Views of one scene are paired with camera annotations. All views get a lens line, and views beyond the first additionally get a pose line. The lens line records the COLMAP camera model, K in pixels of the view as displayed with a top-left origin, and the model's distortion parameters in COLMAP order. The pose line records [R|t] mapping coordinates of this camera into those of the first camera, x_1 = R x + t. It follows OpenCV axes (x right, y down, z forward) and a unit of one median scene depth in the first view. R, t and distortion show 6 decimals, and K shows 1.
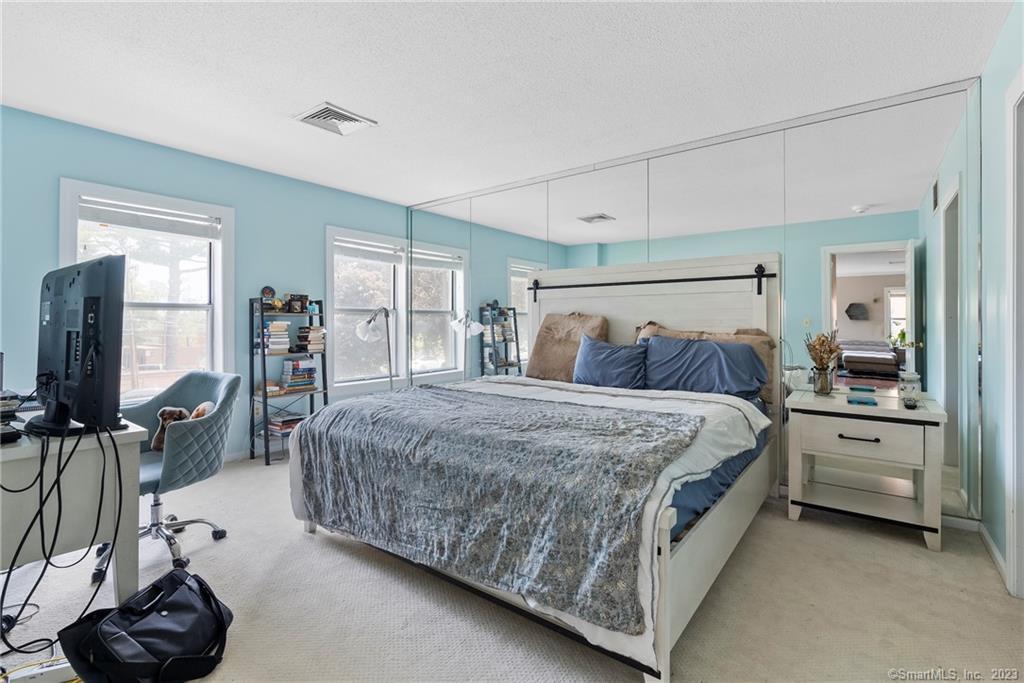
lens RADIAL K [[472.8, 0, 509.7], [0, 472.8, 325.7], [0, 0, 1]] dist [-0.025298, 0.011564]
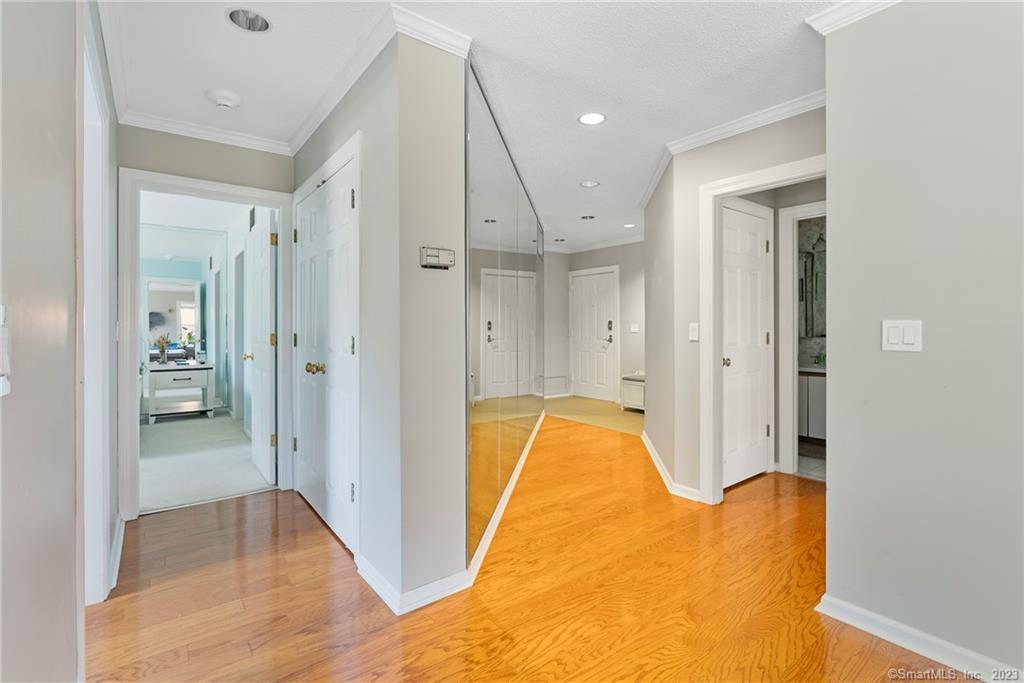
lens RADIAL K [[472.8, 0, 509.7], [0, 472.8, 325.7], [0, 0, 1]] dist [-0.025298, 0.011564]
pose [[0.259555, 0.003103, 0.965723, -0.816924], [0.006035, 0.999970, -0.004835, -0.000411], [-0.965709, 0.007083, 0.259529, -0.890183]]
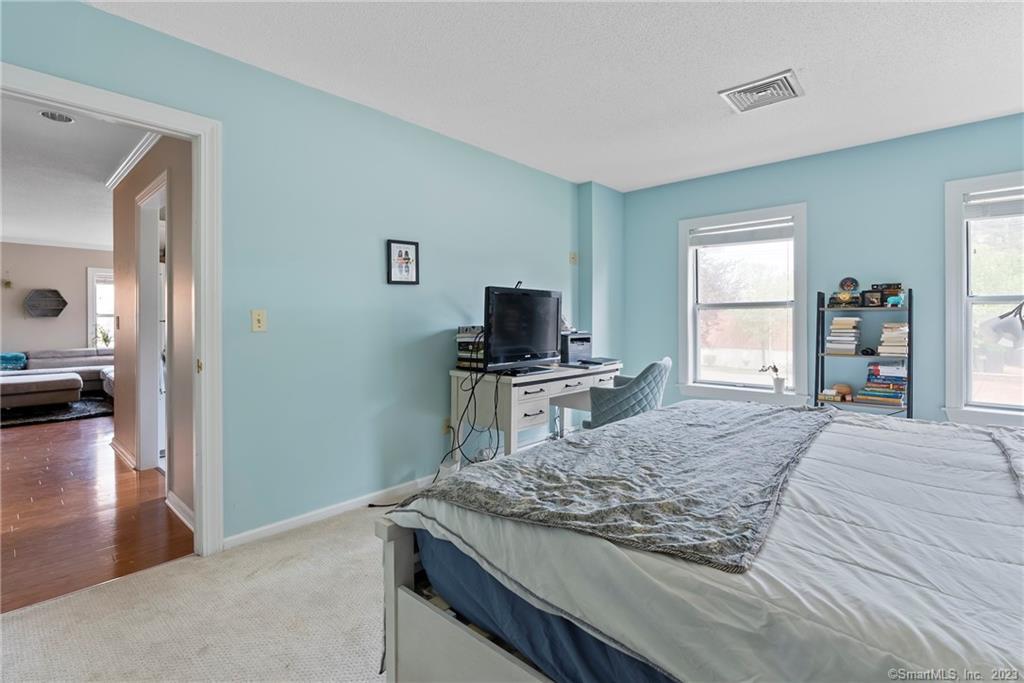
lens RADIAL K [[472.8, 0, 509.7], [0, 472.8, 325.7], [0, 0, 1]] dist [-0.025298, 0.011564]
pose [[-0.081065, 0.003056, -0.996704, 0.397392], [-0.006421, 0.999973, 0.003588, 0.006445], [0.996688, 0.006690, -0.081043, 0.421575]]
